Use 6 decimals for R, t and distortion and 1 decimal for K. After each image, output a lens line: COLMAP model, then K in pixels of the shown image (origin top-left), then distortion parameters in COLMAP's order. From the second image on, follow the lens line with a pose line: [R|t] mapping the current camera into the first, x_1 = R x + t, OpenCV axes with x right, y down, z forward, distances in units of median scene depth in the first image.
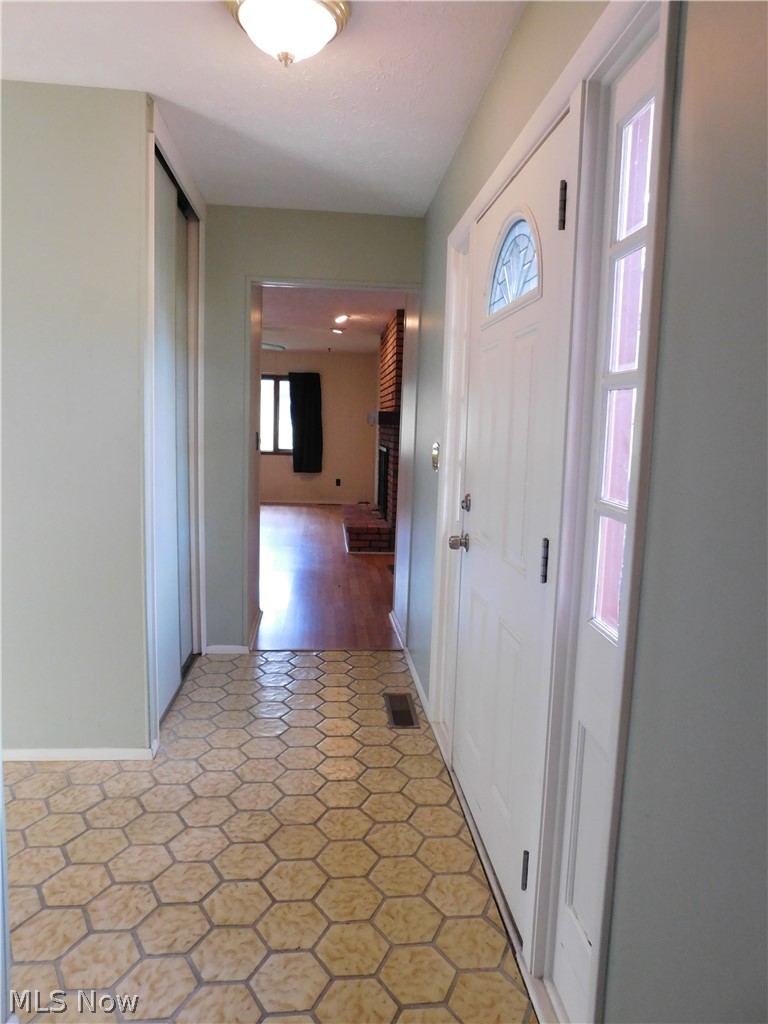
lens RADIAL K [[674.6, 0, 384.0], [0, 674.6, 512.0], [0, 0, 1]] dist [-0.074700, 0.059579]
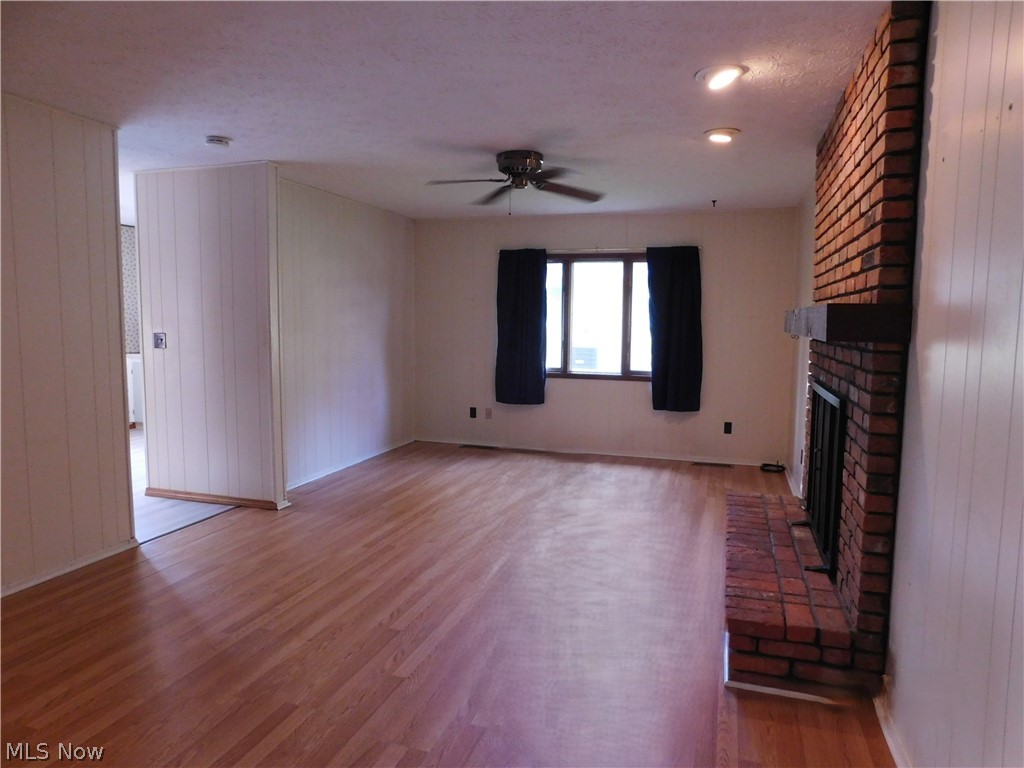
lens RADIAL K [[674.6, 0, 513.8], [0, 674.6, 386.9], [0, 0, 1]] dist [-0.074700, 0.059579]
pose [[0.922747, 0.017971, -0.384986, -0.015427], [-0.032812, 0.998949, -0.032016, -0.057157], [0.384006, 0.042175, 0.922367, 0.394543]]
